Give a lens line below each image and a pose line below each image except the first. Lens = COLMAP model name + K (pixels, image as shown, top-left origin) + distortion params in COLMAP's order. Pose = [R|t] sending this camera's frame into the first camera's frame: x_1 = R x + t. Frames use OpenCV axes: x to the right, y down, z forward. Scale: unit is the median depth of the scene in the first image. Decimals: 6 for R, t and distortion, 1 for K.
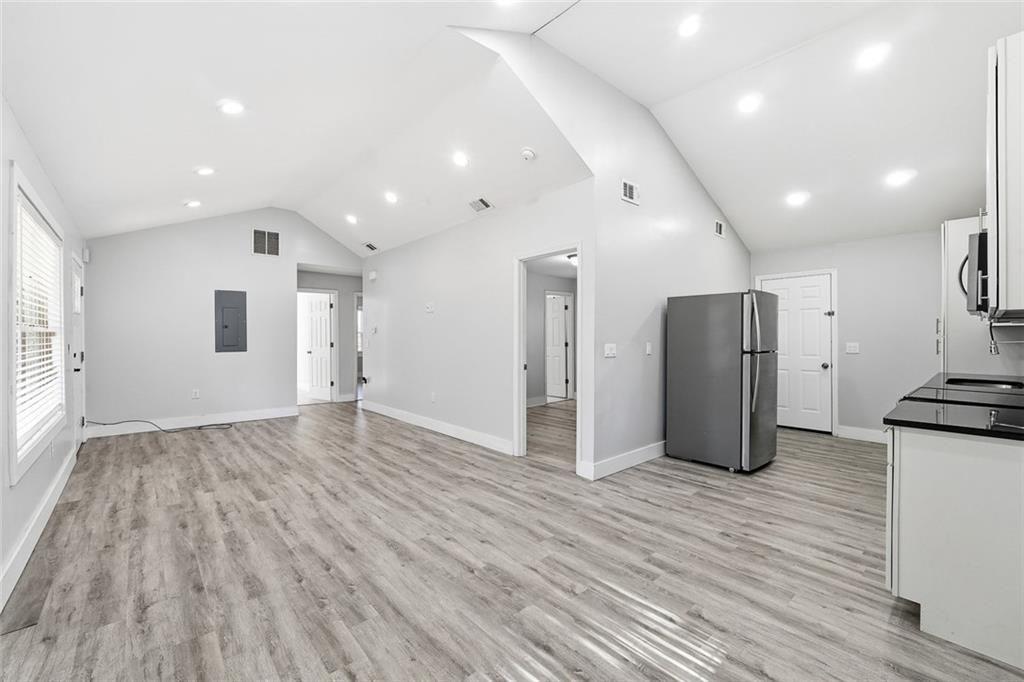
lens RADIAL K [[430.6, 0, 508.6], [0, 430.6, 336.3], [0, 0, 1]] dist [-0.016605, 0.005329]
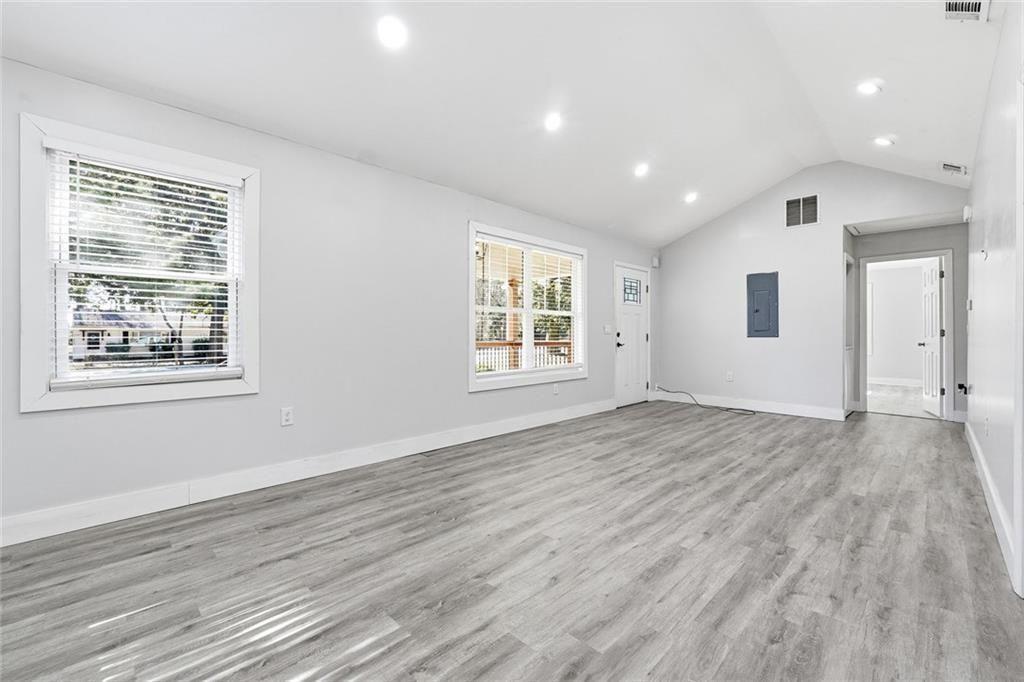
lens RADIAL K [[430.6, 0, 504.5], [0, 430.6, 339.5], [0, 0, 1]] dist [-0.016605, 0.005329]
pose [[0.056251, 0.010238, -0.998364, 0.494516], [-0.003065, 0.999944, 0.010081, 0.061204], [0.998412, 0.002493, 0.056280, 0.683495]]
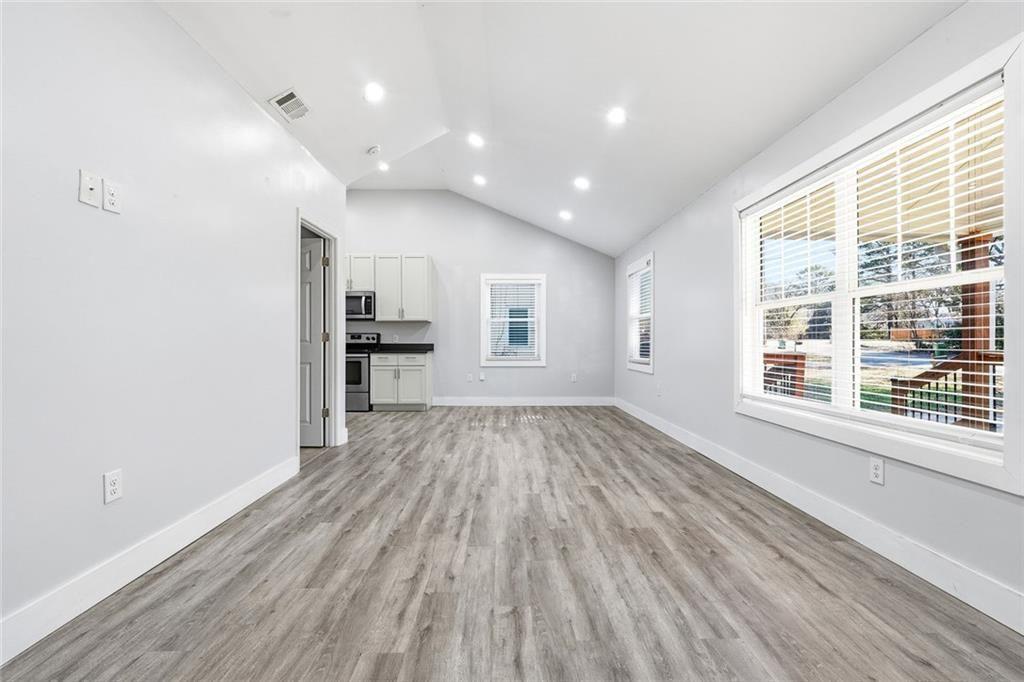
lens RADIAL K [[430.6, 0, 512.3], [0, 430.6, 342.1], [0, 0, 1]] dist [-0.016605, 0.005329]
pose [[-0.767991, -0.002790, 0.640455, -1.007866], [-0.002790, 0.999996, 0.001010, 0.062291], [-0.640455, -0.001011, -0.767995, 1.781606]]
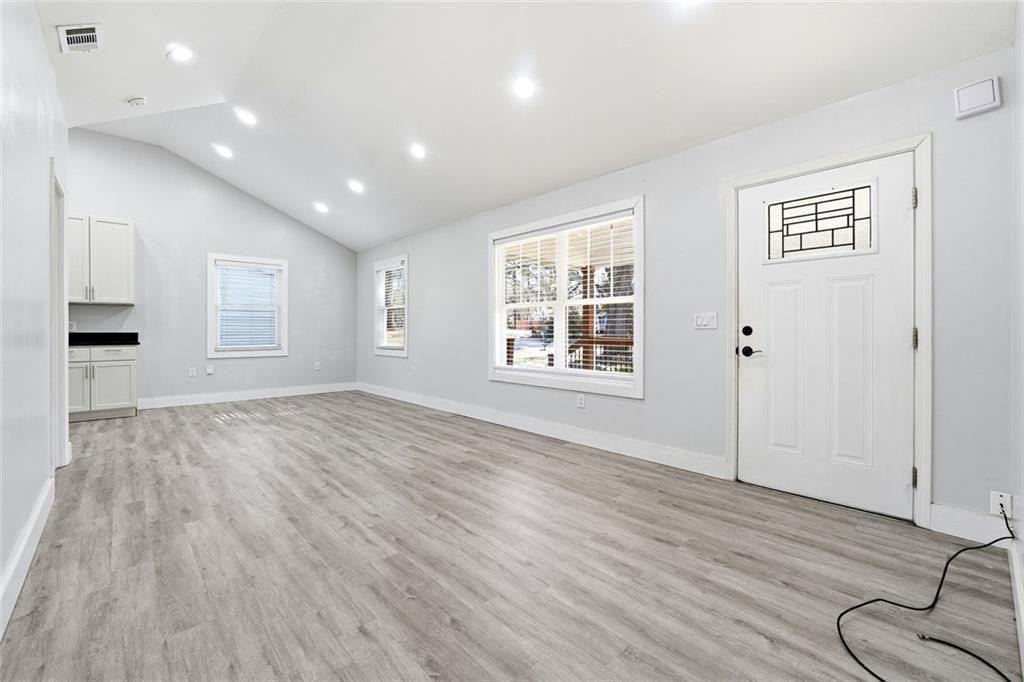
lens RADIAL K [[430.6, 0, 508.3], [0, 430.6, 336.8], [0, 0, 1]] dist [-0.016605, 0.005329]
pose [[-0.999778, -0.003785, -0.020746, -0.795287], [-0.004084, 0.999888, 0.014373, 0.059853], [0.020690, 0.014455, -0.999681, 2.121610]]
